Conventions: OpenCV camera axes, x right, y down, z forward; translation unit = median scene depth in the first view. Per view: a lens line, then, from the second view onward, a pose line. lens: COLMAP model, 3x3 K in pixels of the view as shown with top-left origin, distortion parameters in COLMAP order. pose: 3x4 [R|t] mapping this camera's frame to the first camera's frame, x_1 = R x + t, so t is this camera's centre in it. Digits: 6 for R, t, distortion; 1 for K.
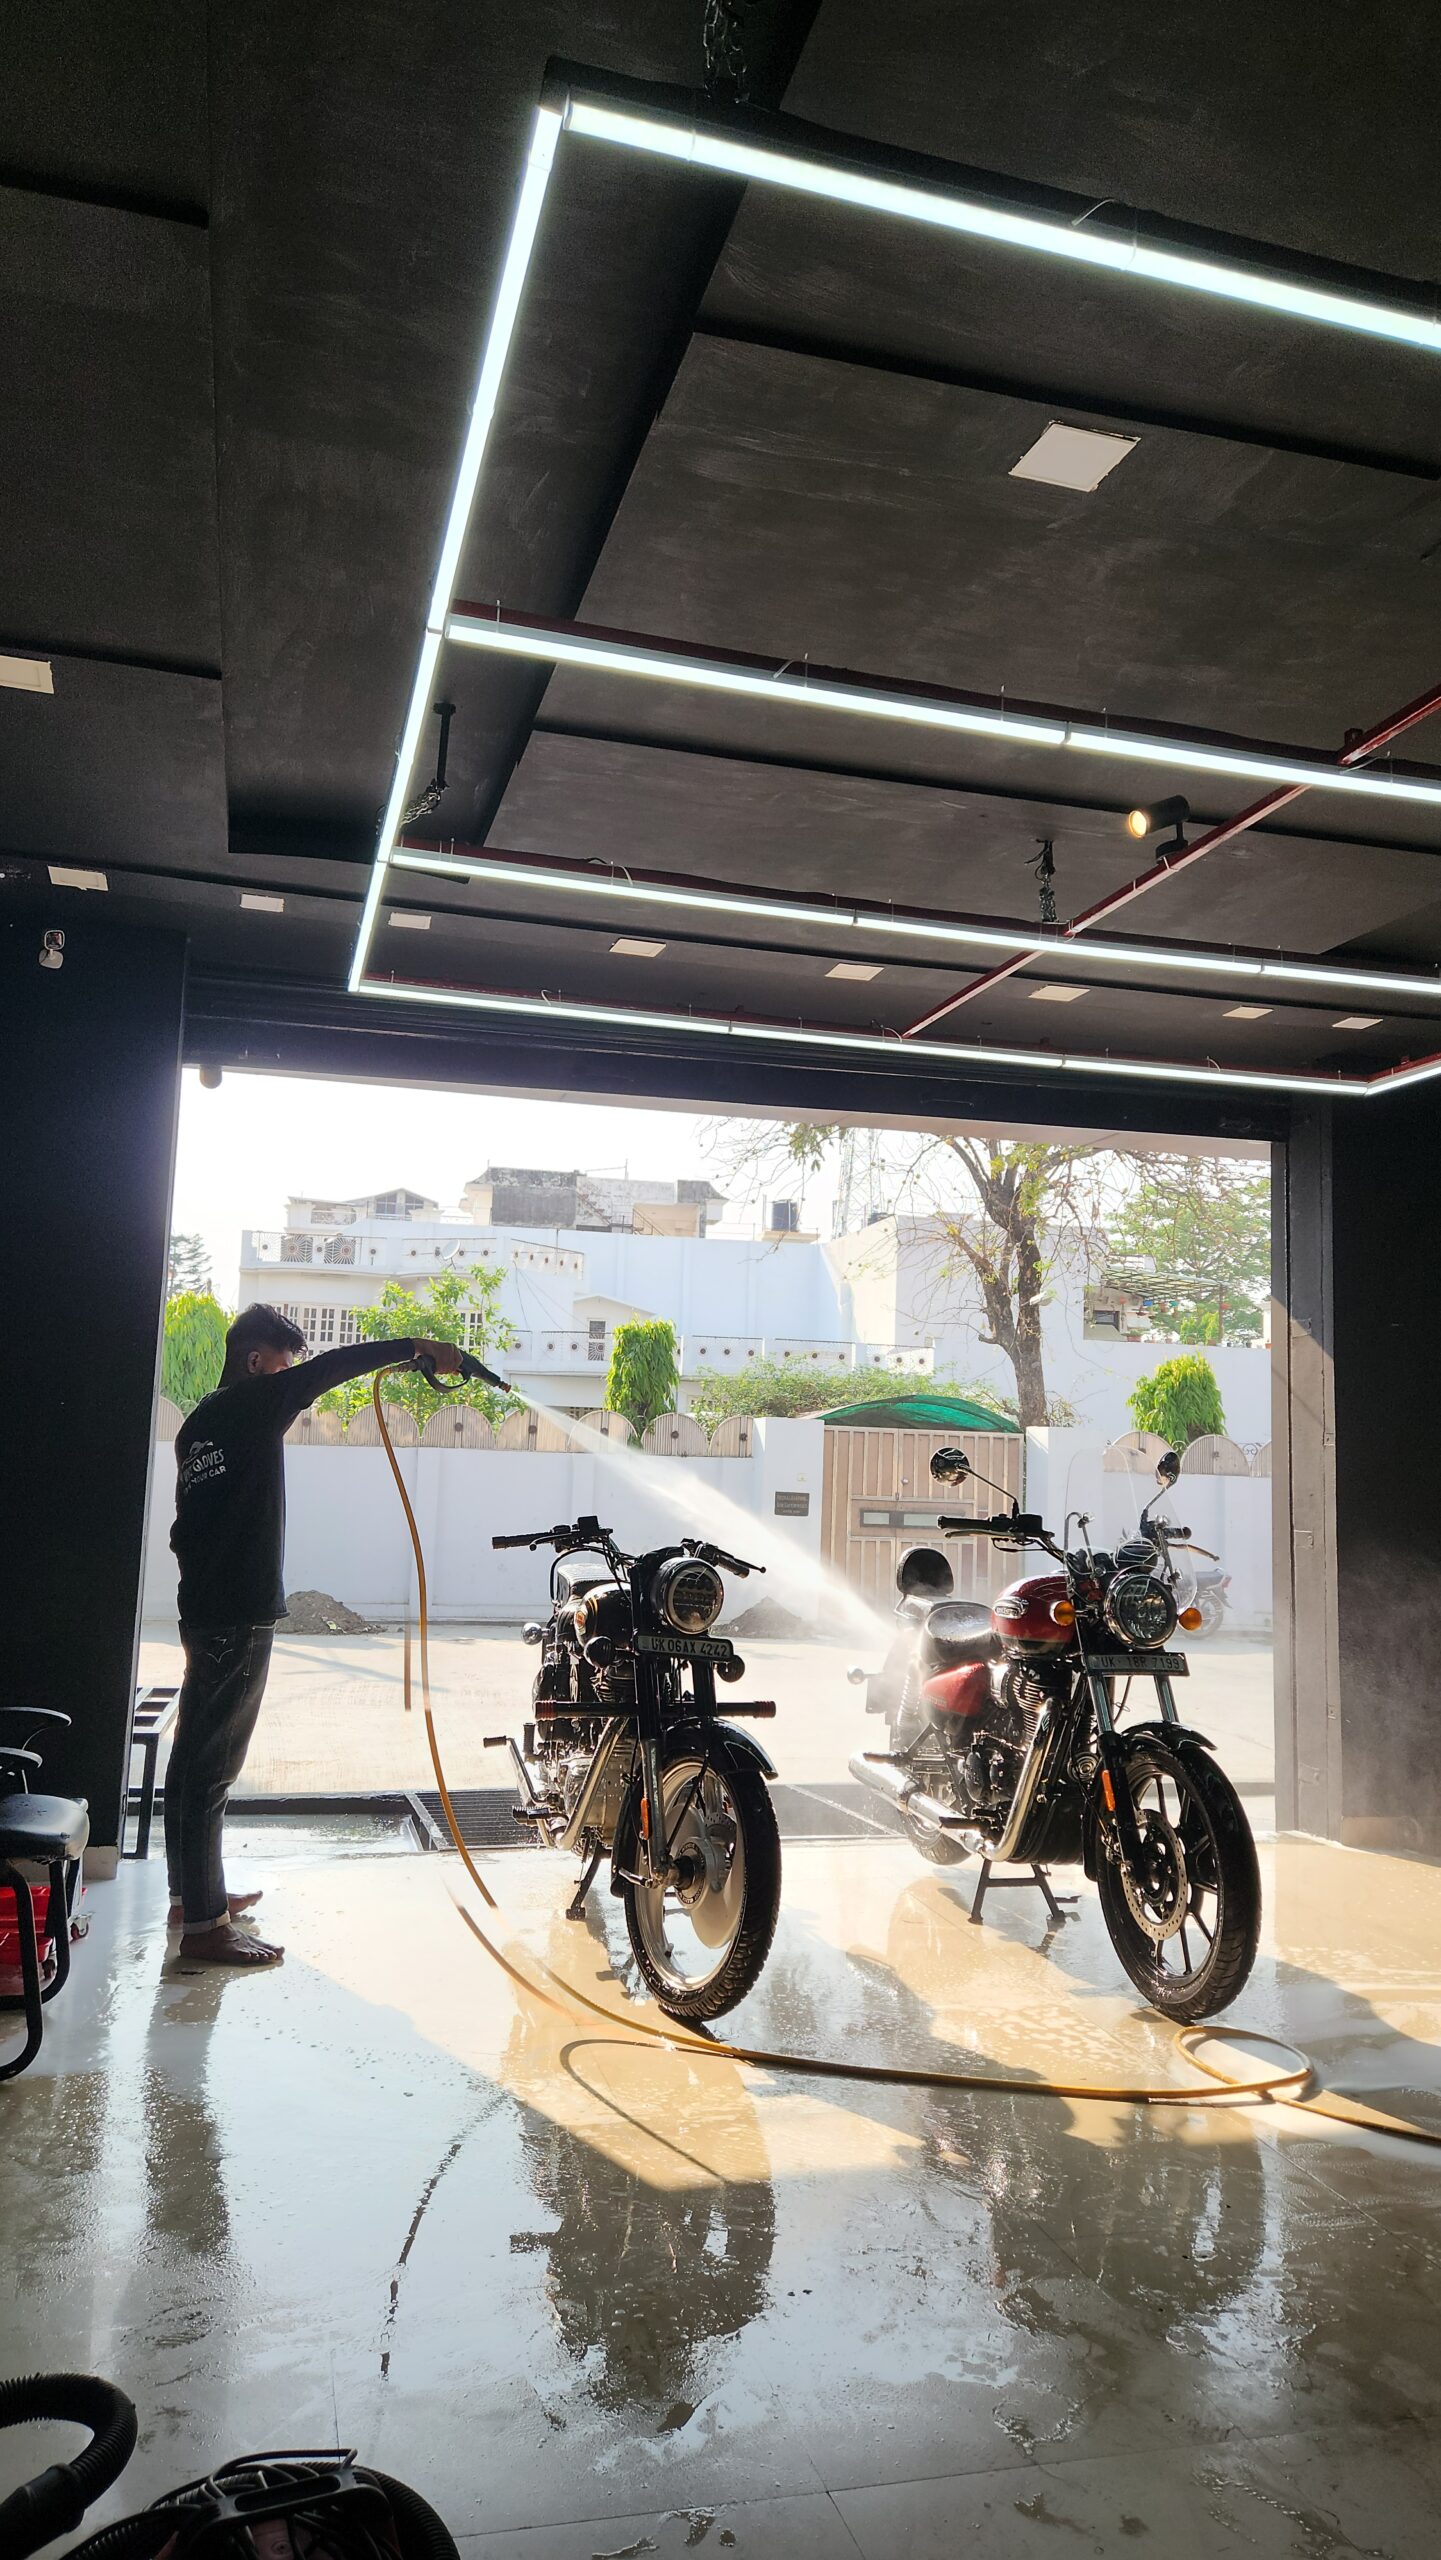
lens RADIAL K [[1717.8, 0, 766.9], [0, 1717.8, 1278.8], [0, 0, 1]] dist [0.131512, -0.101583]
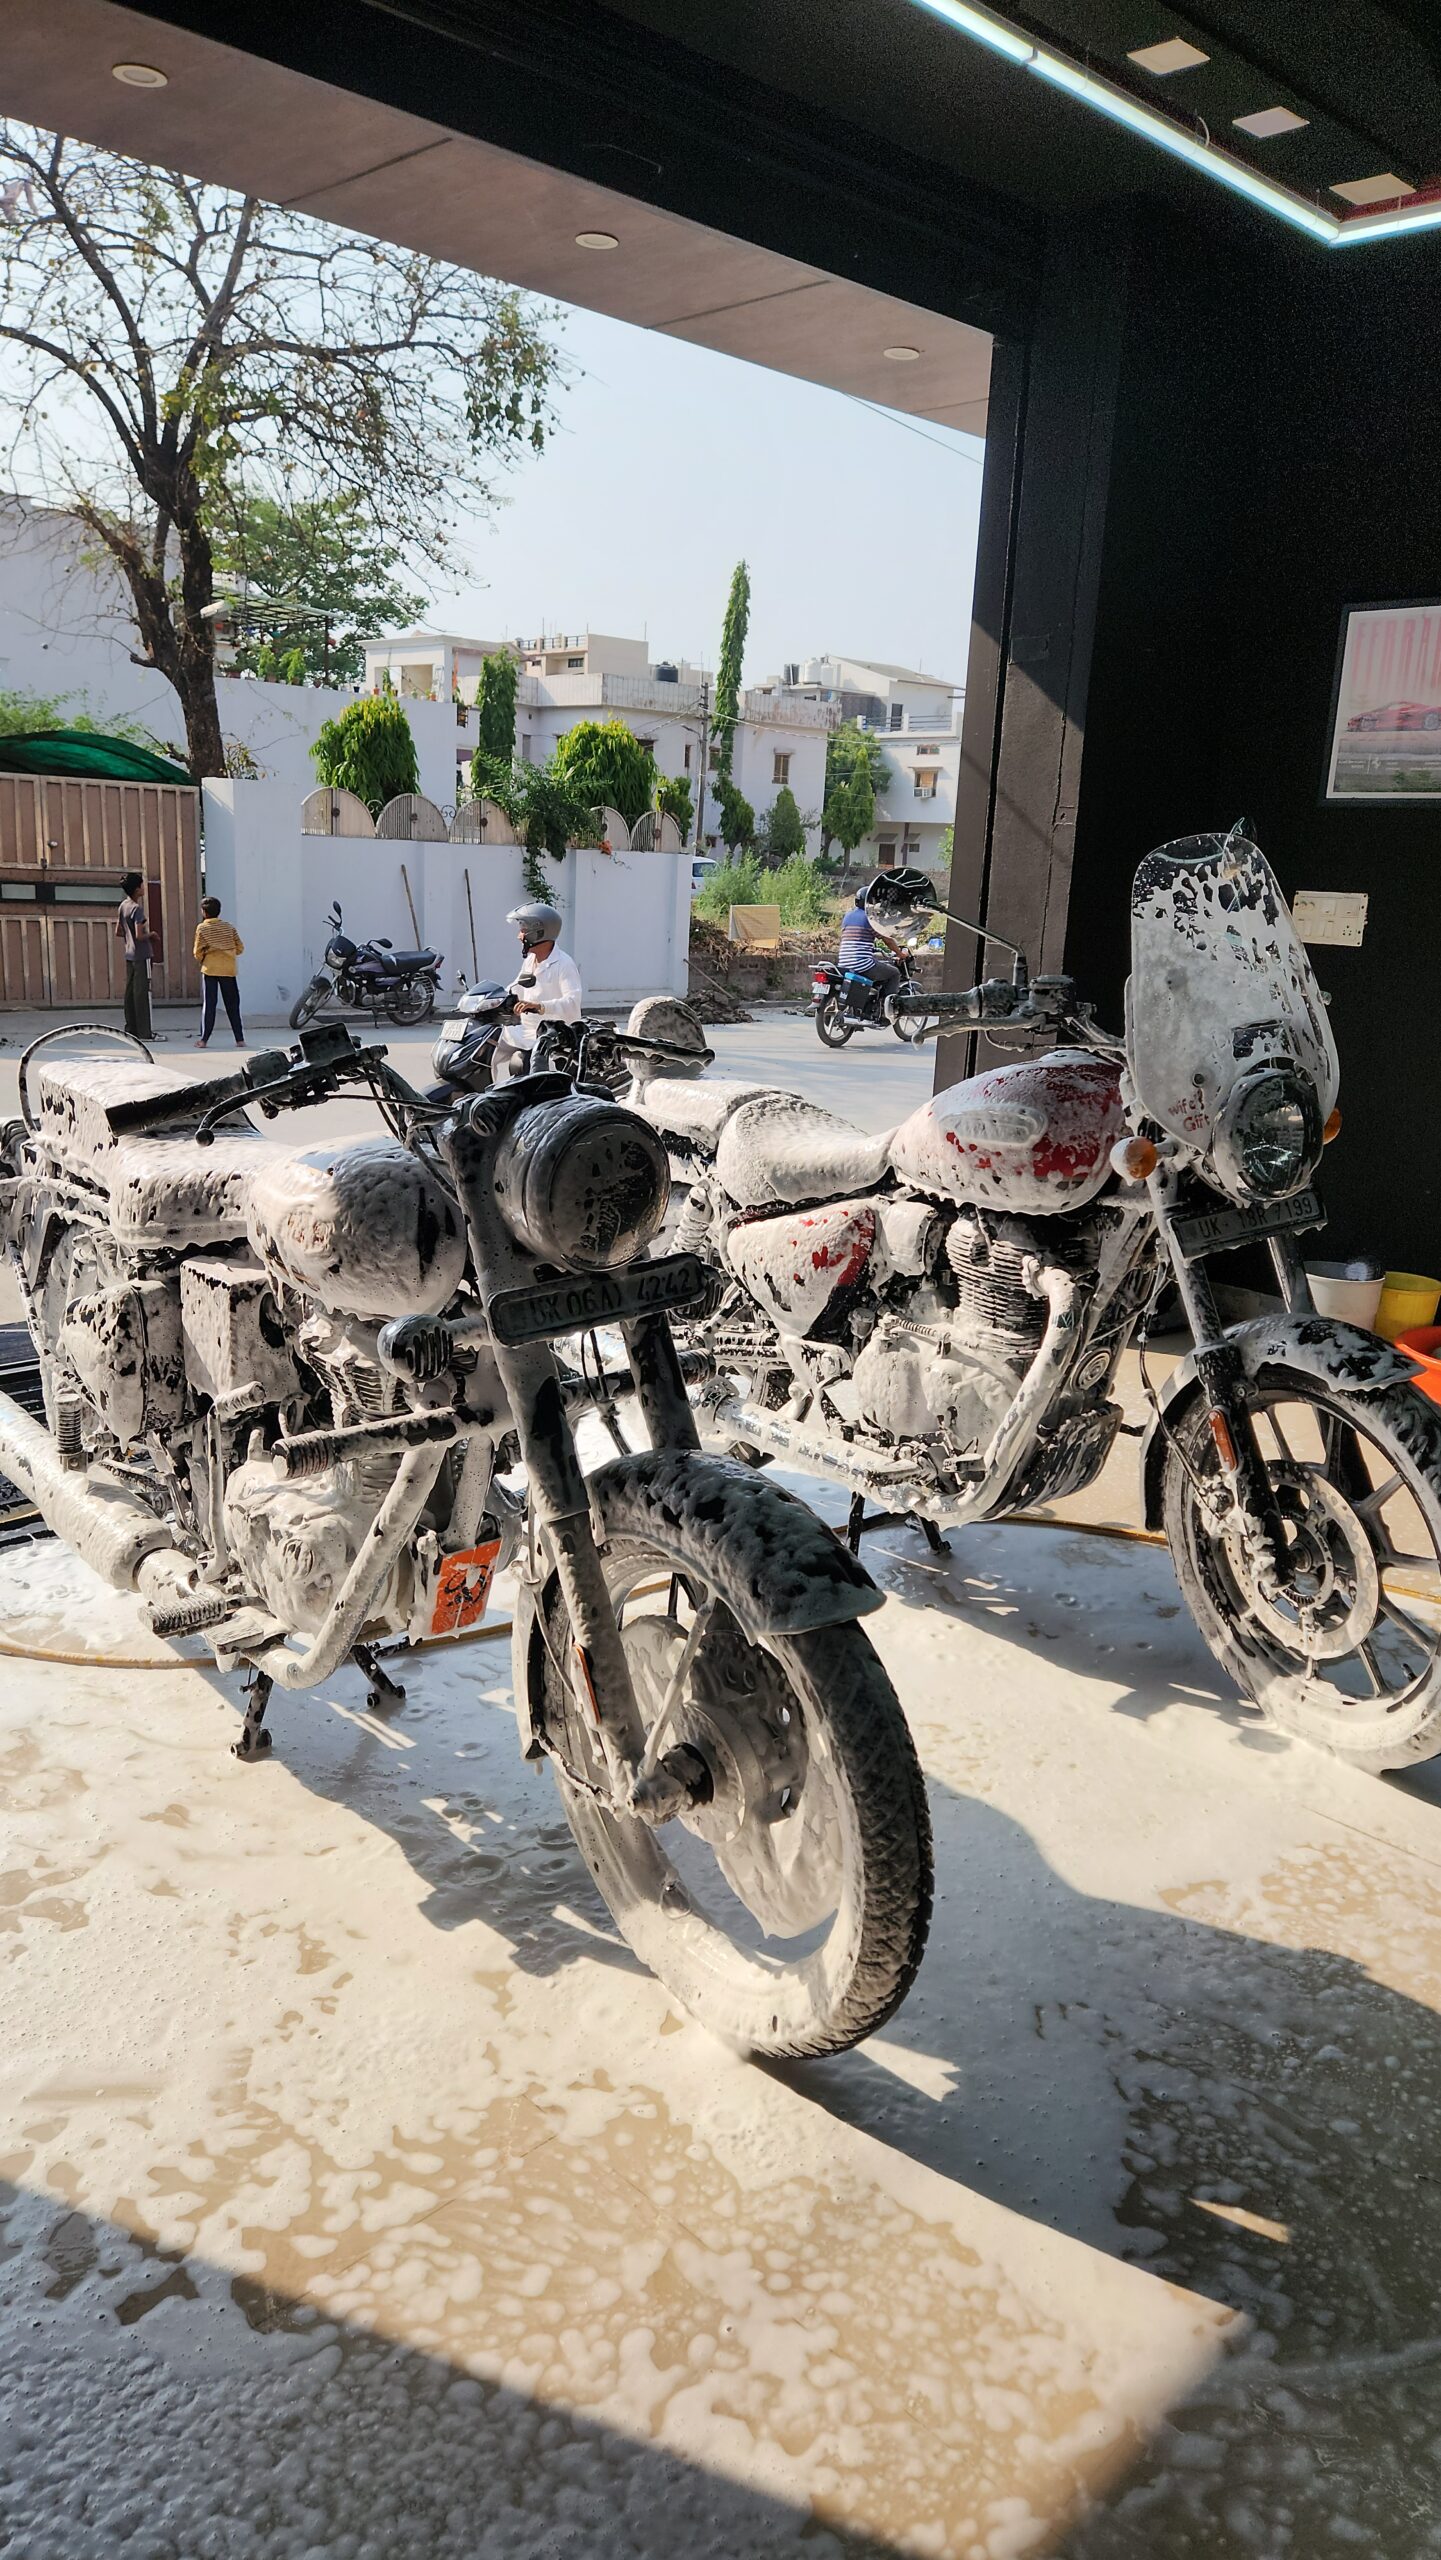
lens RADIAL K [[1717.8, 0, 766.9], [0, 1717.8, 1278.8], [0, 0, 1]] dist [0.131512, -0.101583]
pose [[0.871697, -0.115049, 0.476348, -0.041184], [-0.061944, 0.938385, 0.339995, 0.008376], [-0.486114, -0.325879, 0.810861, 0.107170]]
